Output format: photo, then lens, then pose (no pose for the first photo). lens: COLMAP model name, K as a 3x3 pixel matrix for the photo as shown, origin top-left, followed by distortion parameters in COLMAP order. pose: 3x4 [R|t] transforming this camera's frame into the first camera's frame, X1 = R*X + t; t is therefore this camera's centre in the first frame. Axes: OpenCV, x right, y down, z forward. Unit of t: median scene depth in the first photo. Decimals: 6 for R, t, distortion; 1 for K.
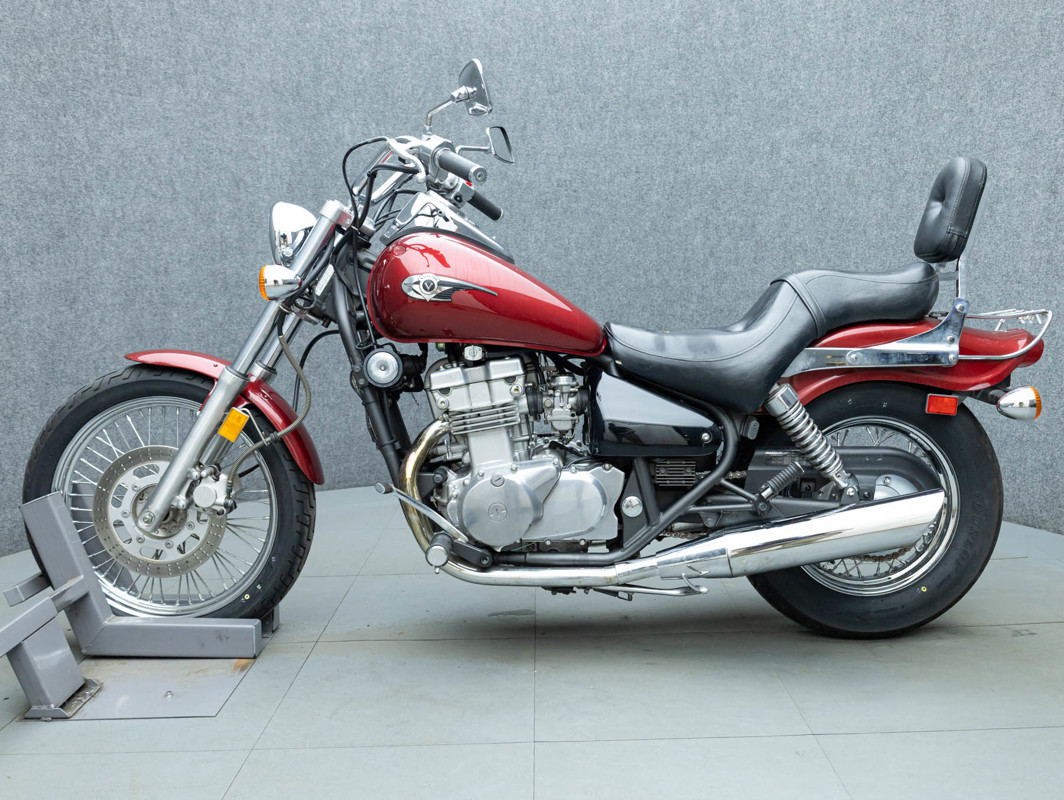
lens RADIAL K [[976.4, 0, 560.5], [0, 976.4, 402.0], [0, 0, 1]] dist [-0.019072, 0.009178]
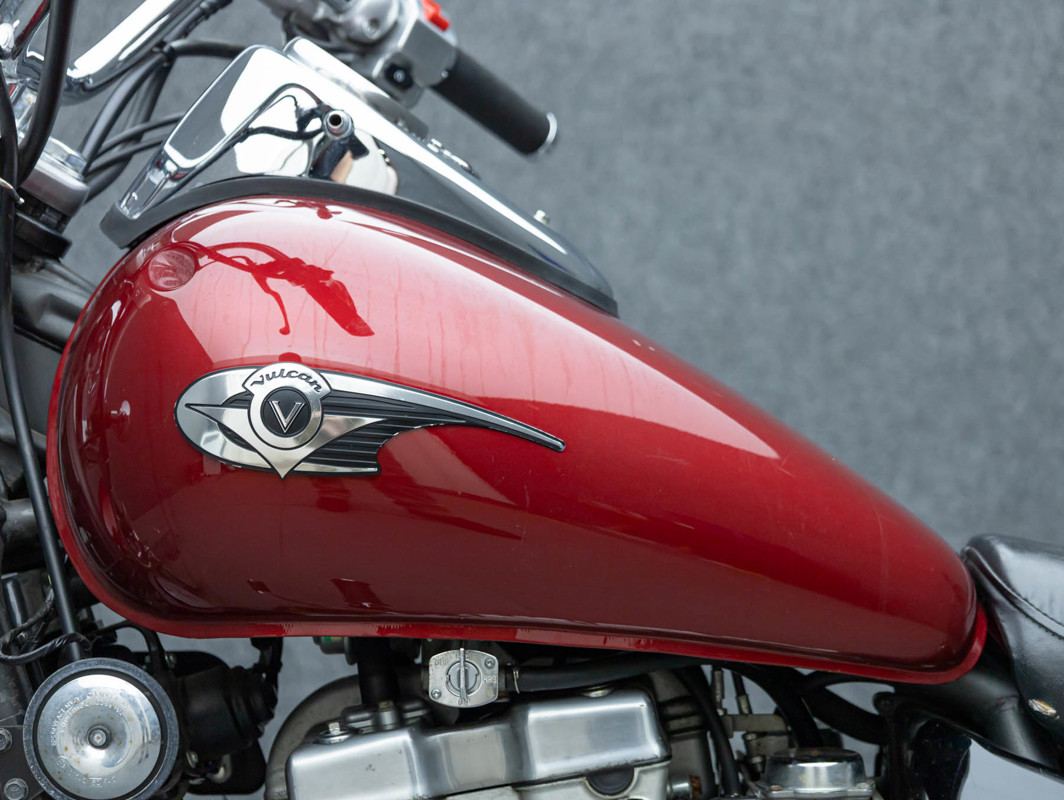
lens RADIAL K [[2294.5, 0, 532.0], [0, 2294.5, 400.0], [0, 0, 1]] dist [0.040384, 0.055874]
pose [[0.999438, -0.003152, -0.033362, -0.041818], [0.000276, 0.996307, -0.085866, -0.056287], [0.033510, 0.085809, 0.995748, 0.331279]]
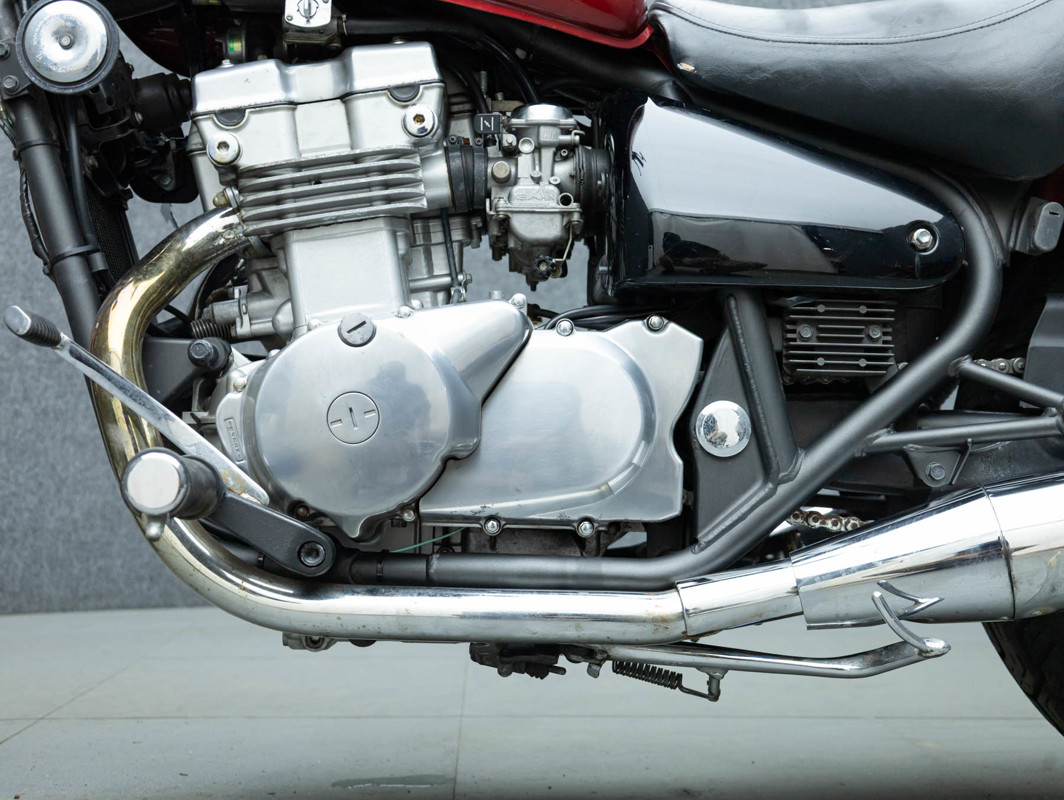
lens RADIAL K [[1336.5, 0, 534.2], [0, 1336.5, 466.5], [0, 0, 1]] dist [0.019935, 0.031603]
pose [[0.999769, 0.021224, -0.003454, 0.003710], [-0.021501, 0.984546, -0.173799, 0.171704], [-0.000288, 0.173833, 0.984775, 0.413945]]
